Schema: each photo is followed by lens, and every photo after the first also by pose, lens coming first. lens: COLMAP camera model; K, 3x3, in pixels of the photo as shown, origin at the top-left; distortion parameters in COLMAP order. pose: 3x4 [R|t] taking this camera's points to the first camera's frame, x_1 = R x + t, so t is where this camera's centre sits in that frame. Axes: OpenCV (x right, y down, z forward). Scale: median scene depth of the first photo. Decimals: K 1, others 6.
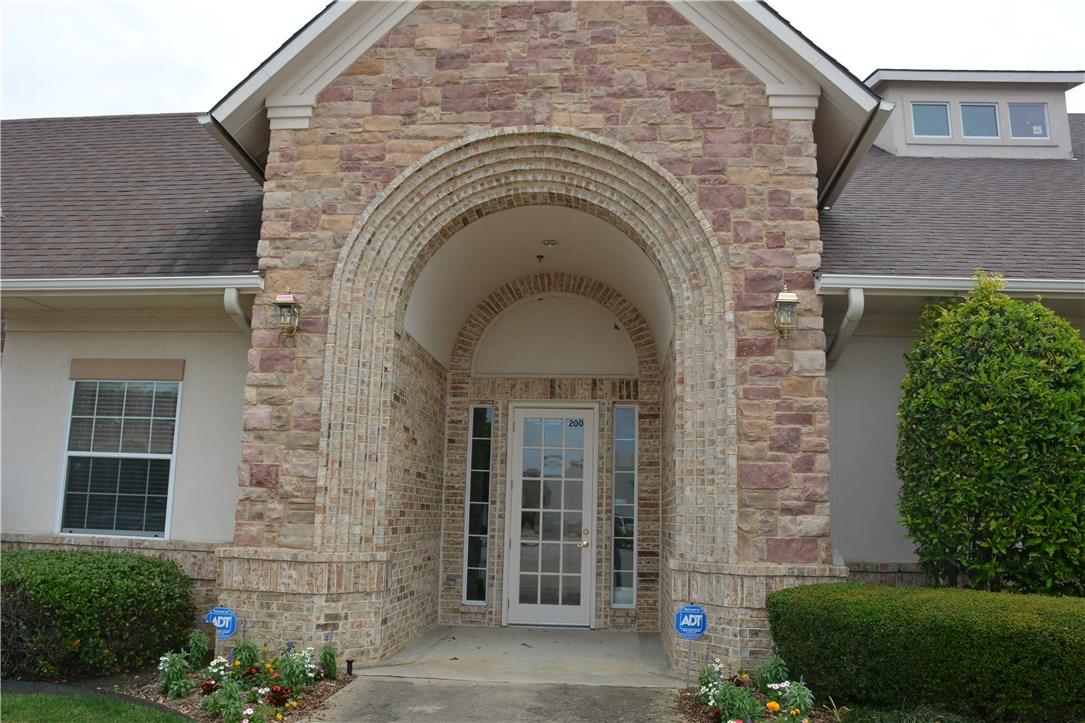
lens RADIAL K [[844.3, 0, 542.5], [0, 844.3, 361.5], [0, 0, 1]] dist [-0.145624, 0.093462]
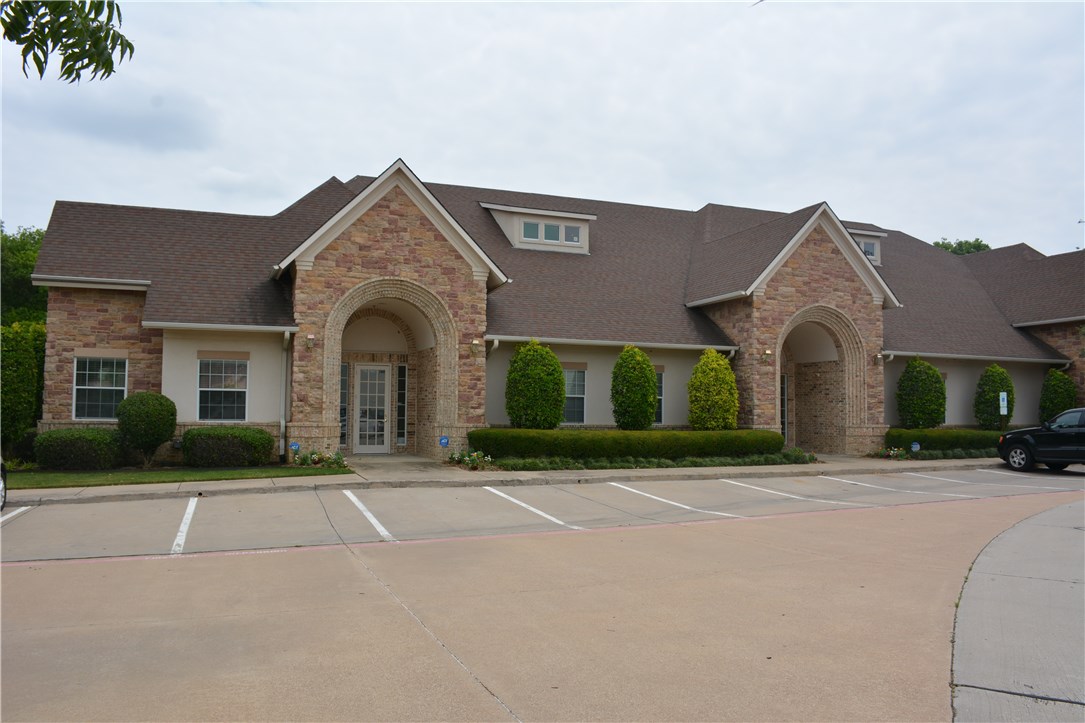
lens RADIAL K [[844.3, 0, 542.5], [0, 844.3, 361.5], [0, 0, 1]] dist [-0.145624, 0.093462]
pose [[0.902370, 0.008726, 0.430874, -0.798495], [-0.064541, 0.991256, 0.115093, -0.359907], [-0.426102, -0.131665, 0.895043, -1.854362]]
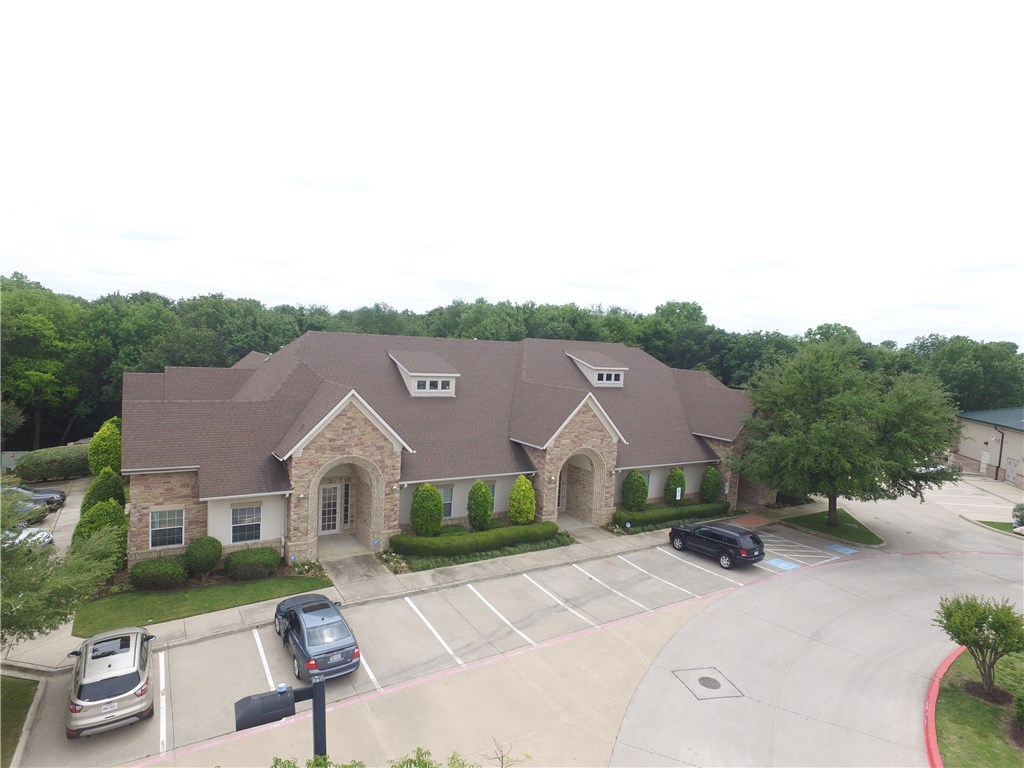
lens RADIAL K [[594.7, 0, 509.2], [0, 594.7, 385.9], [0, 0, 1]] dist [-0.000333, 0.003505]
pose [[0.808709, -0.027945, 0.587545, -1.344847], [-0.138233, 0.961867, 0.236016, -1.682061], [-0.571736, -0.272086, 0.774007, -2.253156]]
